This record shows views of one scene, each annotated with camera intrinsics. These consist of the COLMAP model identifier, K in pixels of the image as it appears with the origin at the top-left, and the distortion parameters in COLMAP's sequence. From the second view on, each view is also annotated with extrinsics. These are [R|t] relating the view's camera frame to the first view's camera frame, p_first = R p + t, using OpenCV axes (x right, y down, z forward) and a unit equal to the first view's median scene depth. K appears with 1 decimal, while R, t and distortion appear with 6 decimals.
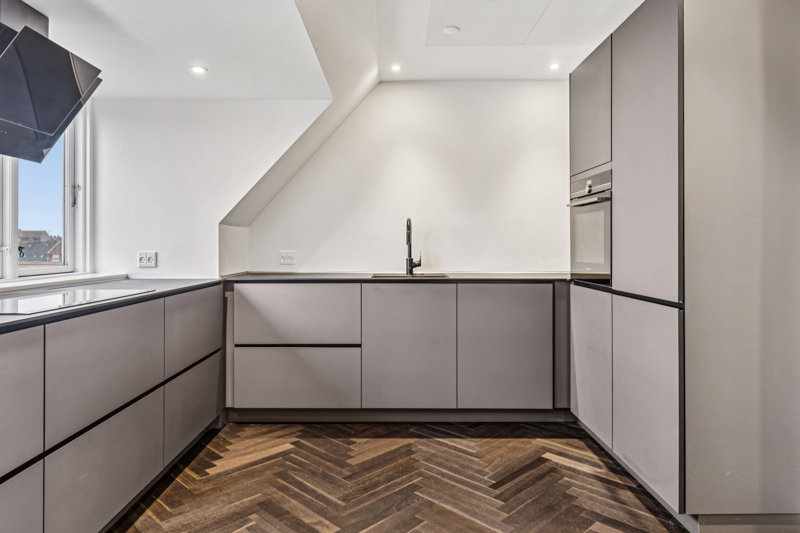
lens RADIAL K [[511.6, 0, 397.3], [0, 511.6, 247.5], [0, 0, 1]] dist [0.001332, 0.000644]
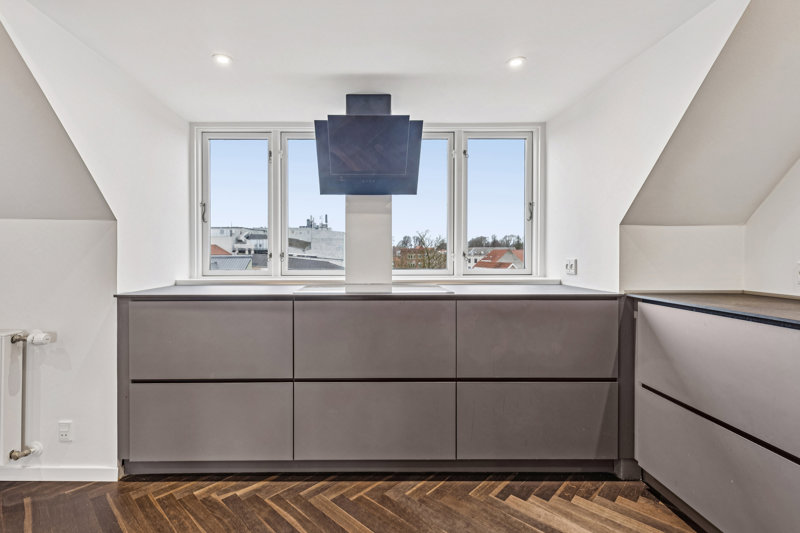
lens RADIAL K [[390.7, 0, 398.3], [0, 390.7, 257.9], [0, 0, 1]] dist [0.000972, 0.000159]
pose [[-0.010971, 0.005884, -0.999923, 0.285338], [-0.001622, 0.999981, 0.005902, 0.003010], [0.999939, 0.001686, -0.010961, 0.698156]]
